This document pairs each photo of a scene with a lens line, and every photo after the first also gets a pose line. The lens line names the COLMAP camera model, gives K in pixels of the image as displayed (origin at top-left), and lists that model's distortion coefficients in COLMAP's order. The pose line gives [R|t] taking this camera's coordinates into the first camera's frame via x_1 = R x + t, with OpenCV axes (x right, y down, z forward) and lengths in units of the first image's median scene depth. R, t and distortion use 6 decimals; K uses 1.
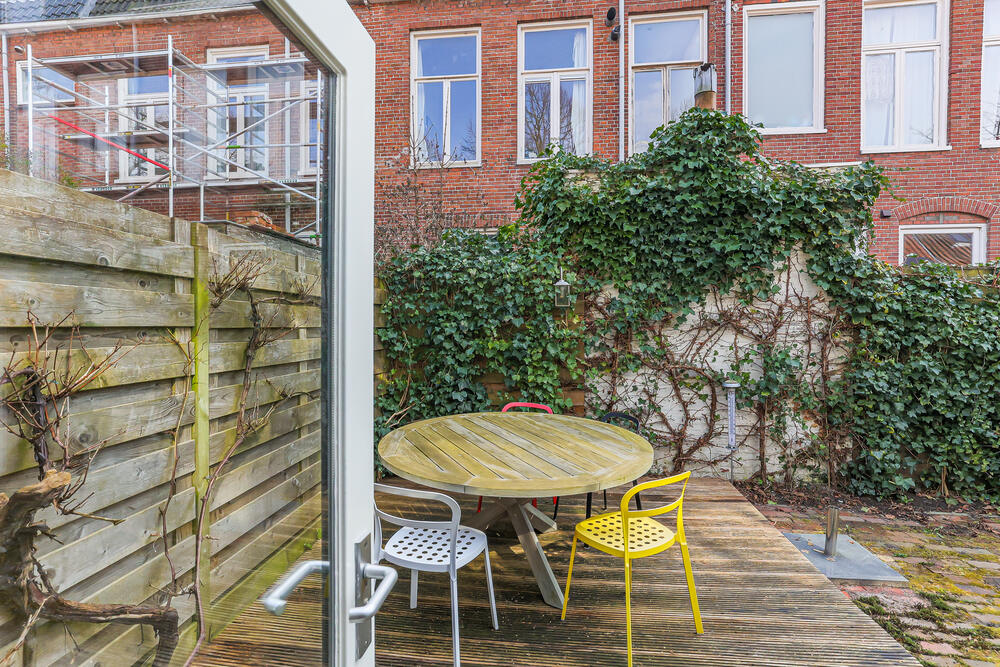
lens RADIAL K [[492.8, 0, 506.7], [0, 492.8, 325.1], [0, 0, 1]] dist [-0.003647, 0.005366]
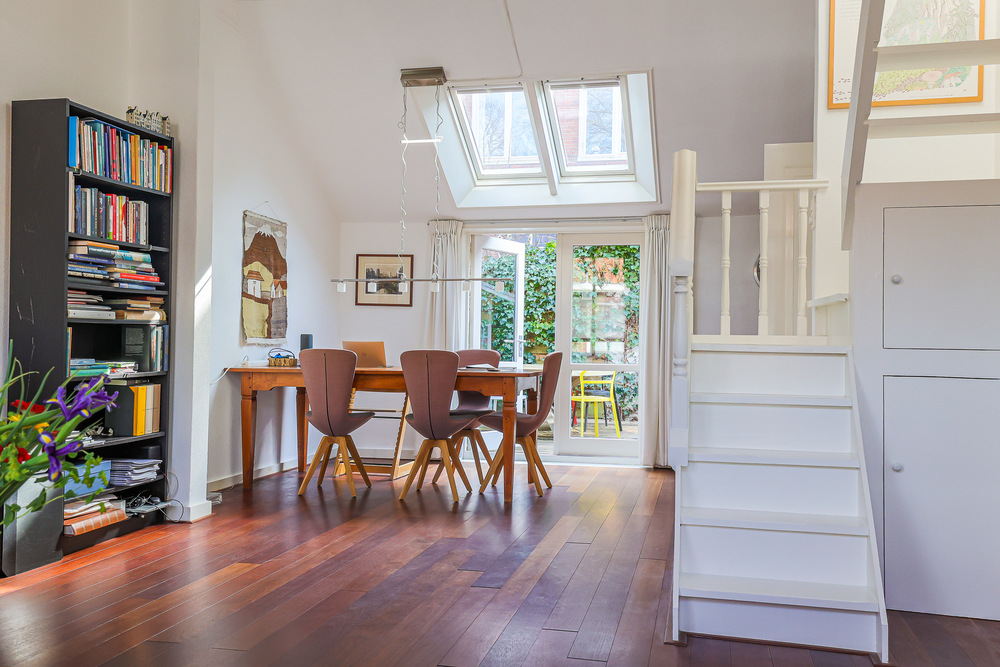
lens RADIAL K [[853.8, 0, 510.3], [0, 853.8, 338.0], [0, 0, 1]] dist [0.014896, 0.018217]
pose [[0.993941, 0.010639, -0.109398, 0.181594], [-0.011553, 0.999903, -0.007718, 0.108228], [0.109305, 0.008935, 0.993968, -1.706322]]
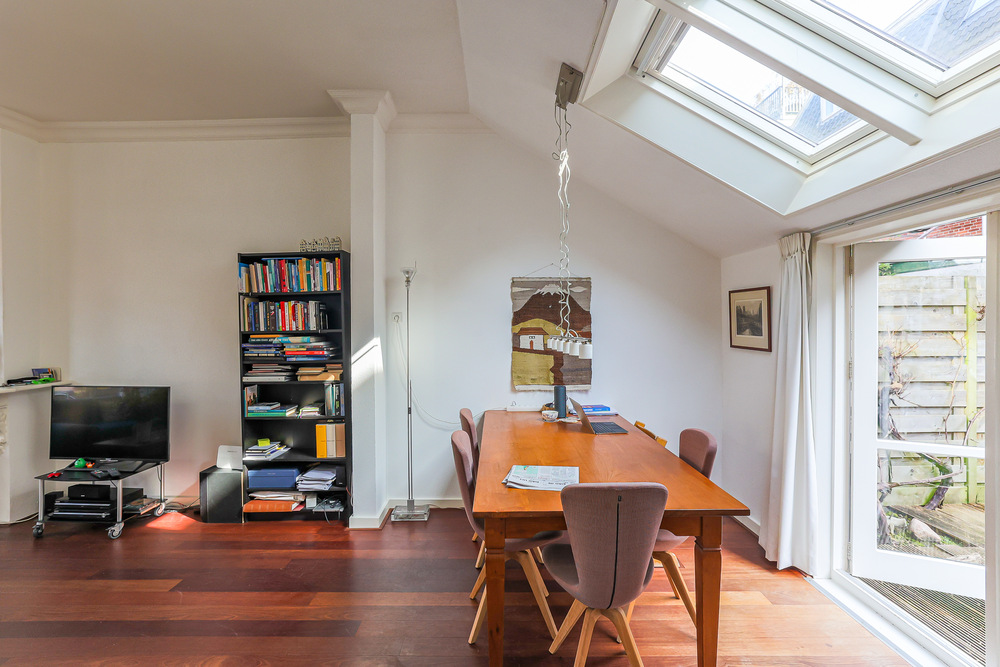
lens RADIAL K [[457.3, 0, 499.5], [0, 457.3, 334.2], [0, 0, 1]] dist [-0.016646, 0.004767]
pose [[0.109916, 0.010106, -0.993890, 0.469707], [0.003684, 0.999937, 0.010575, -0.004503], [0.993934, -0.004823, 0.109872, -0.513281]]
